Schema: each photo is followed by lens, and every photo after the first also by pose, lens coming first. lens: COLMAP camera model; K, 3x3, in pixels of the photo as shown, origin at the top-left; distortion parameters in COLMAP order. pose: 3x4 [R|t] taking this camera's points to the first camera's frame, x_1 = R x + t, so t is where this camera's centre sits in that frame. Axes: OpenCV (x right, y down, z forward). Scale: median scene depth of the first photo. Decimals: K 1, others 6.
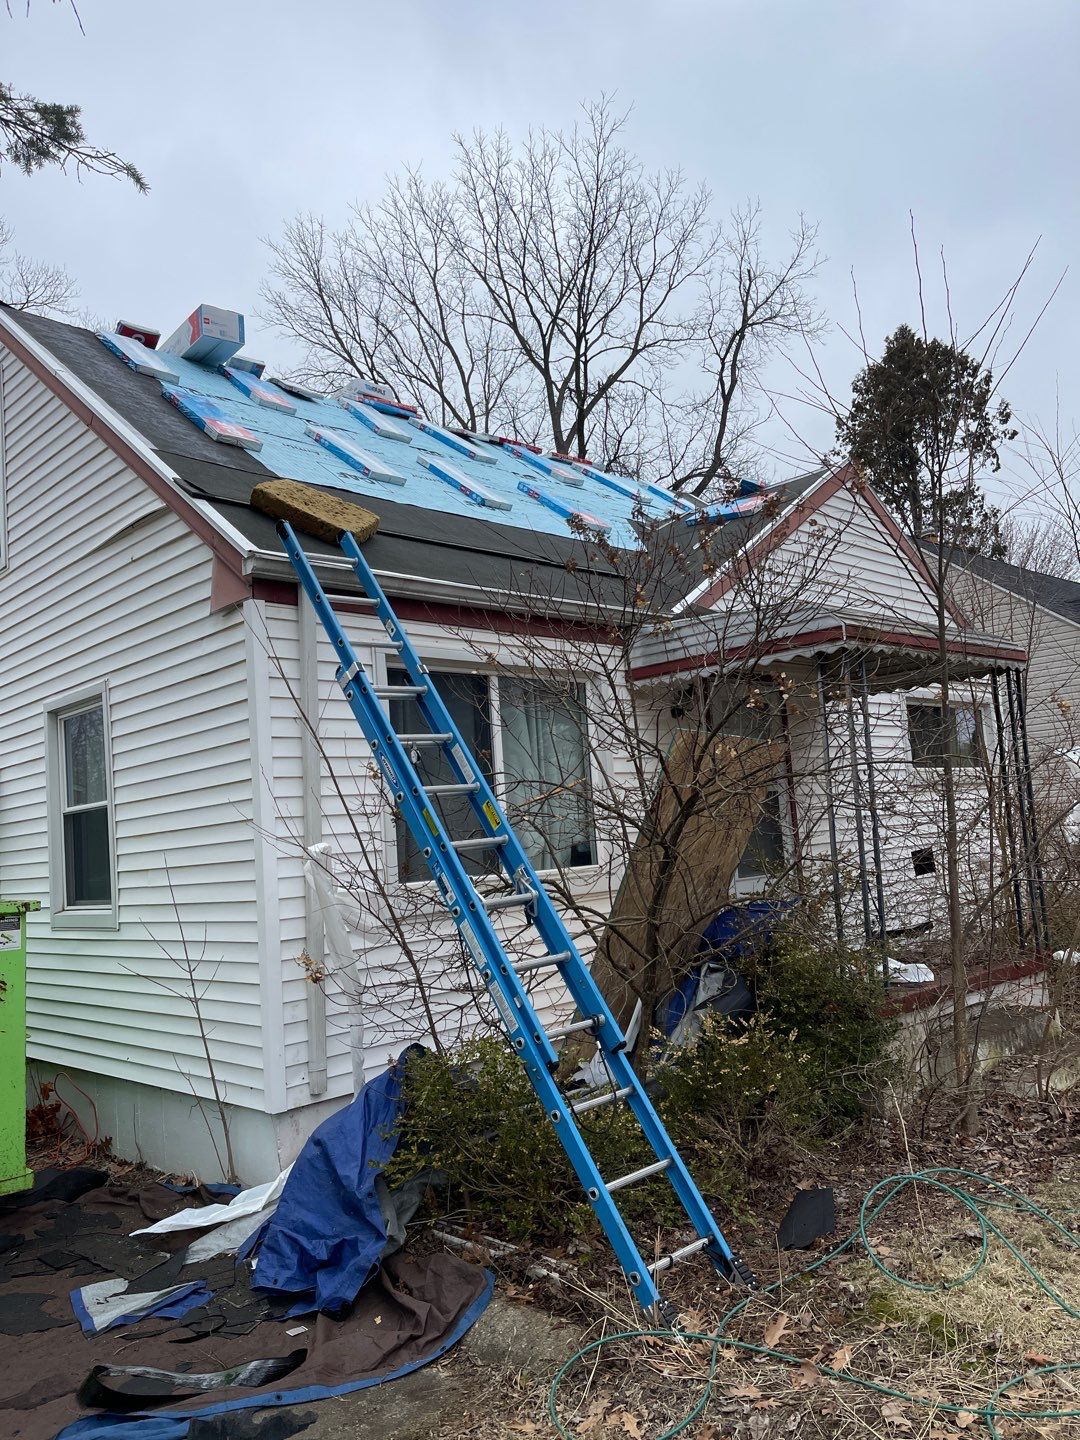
lens RADIAL K [[1081.4, 0, 535.5], [0, 1081.4, 739.8], [0, 0, 1]] dist [0.031866, -0.002036]
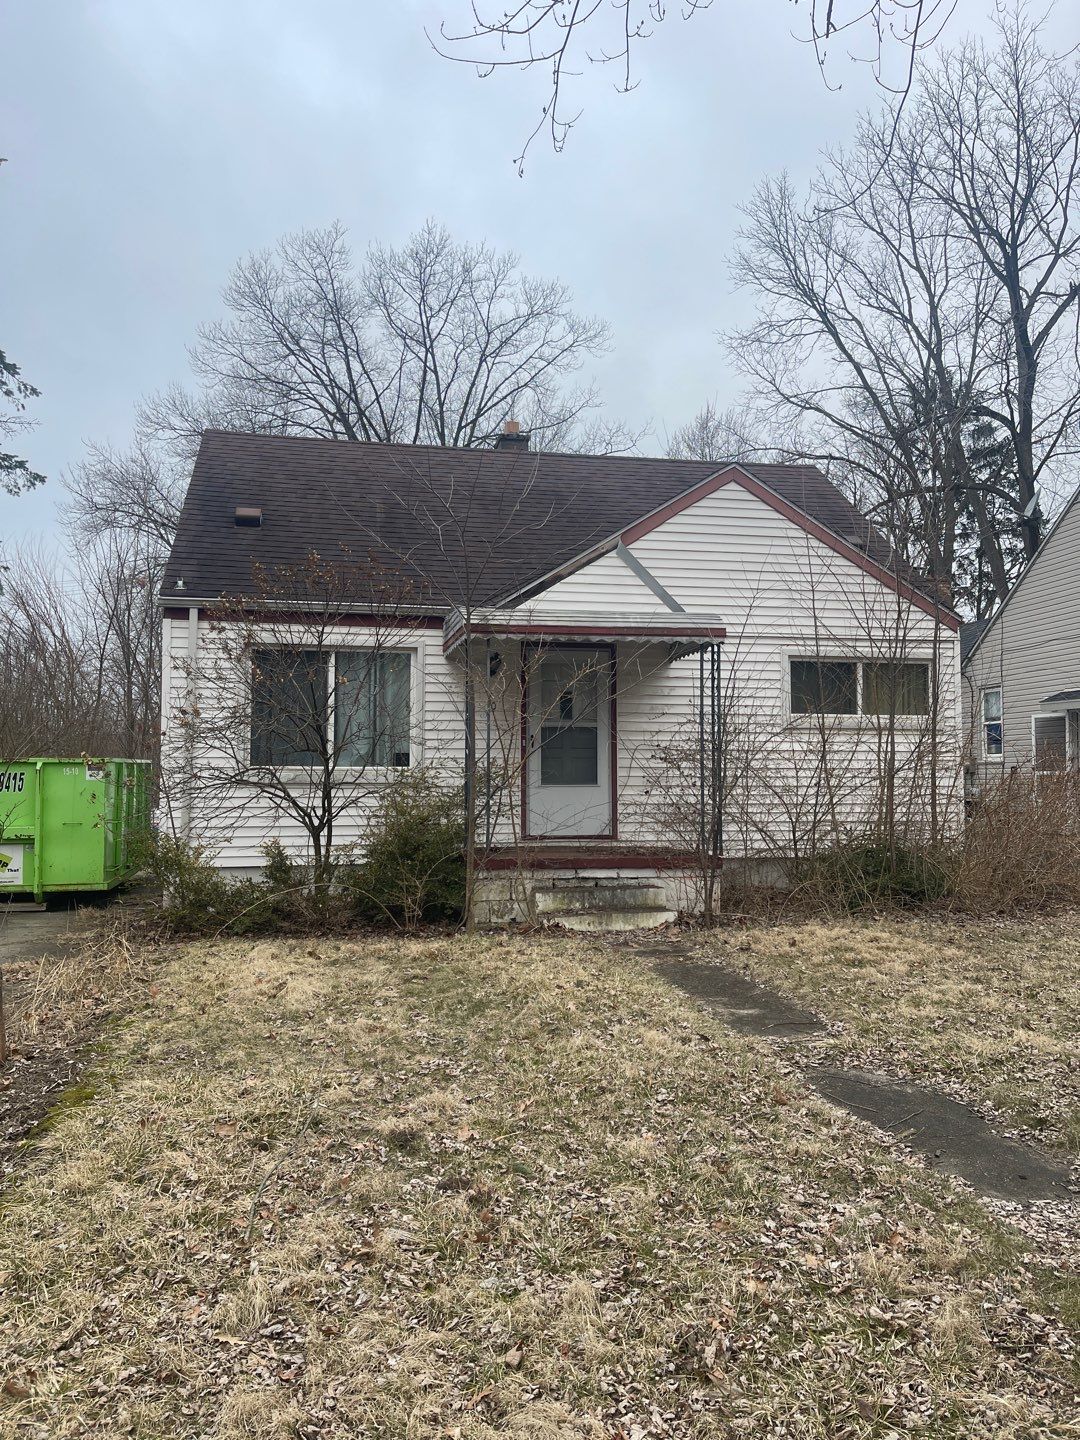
lens RADIAL K [[1090.4, 0, 538.9], [0, 1090.4, 727.9], [0, 0, 1]] dist [0.071712, -0.104982]
pose [[0.833071, 0.045236, -0.551313, 0.265632], [-0.010402, 0.997755, 0.066150, -0.012470], [0.553068, -0.049373, 0.831672, -0.060112]]
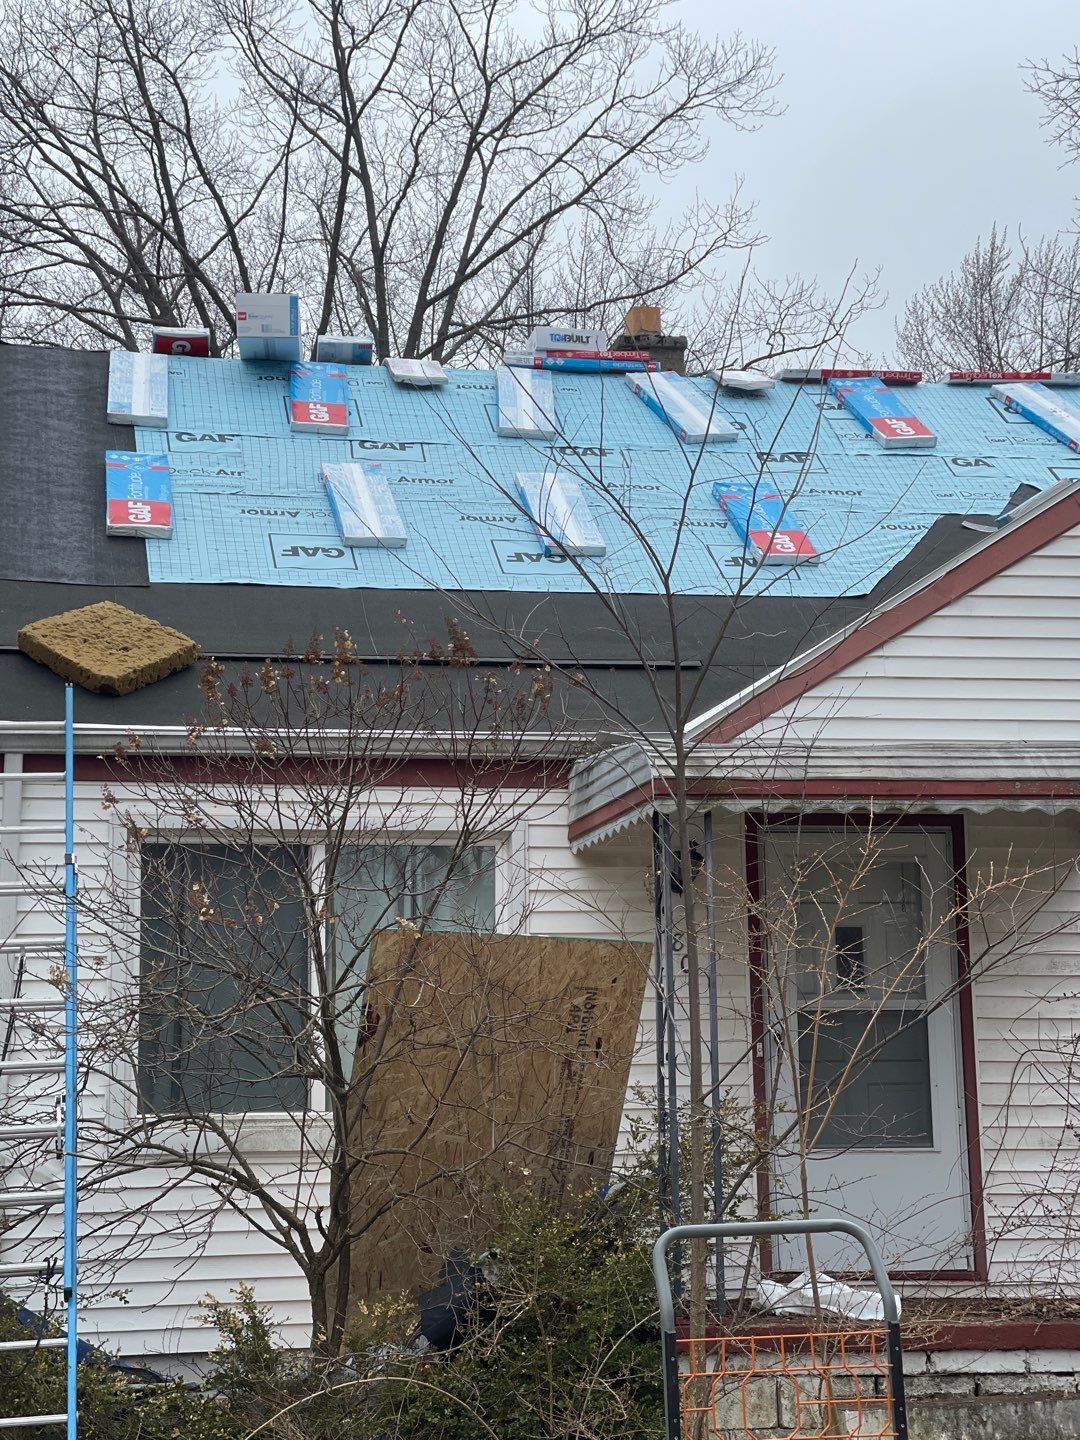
lens RADIAL K [[2679.4, 0, 508.9], [0, 2679.4, 722.4], [0, 0, 1]] dist [0.197732, -0.004280]
pose [[0.826240, -0.027770, -0.562633, 0.247920], [0.006518, 0.999189, -0.039744, -0.015217], [0.563281, 0.029171, 0.825751, -0.103228]]
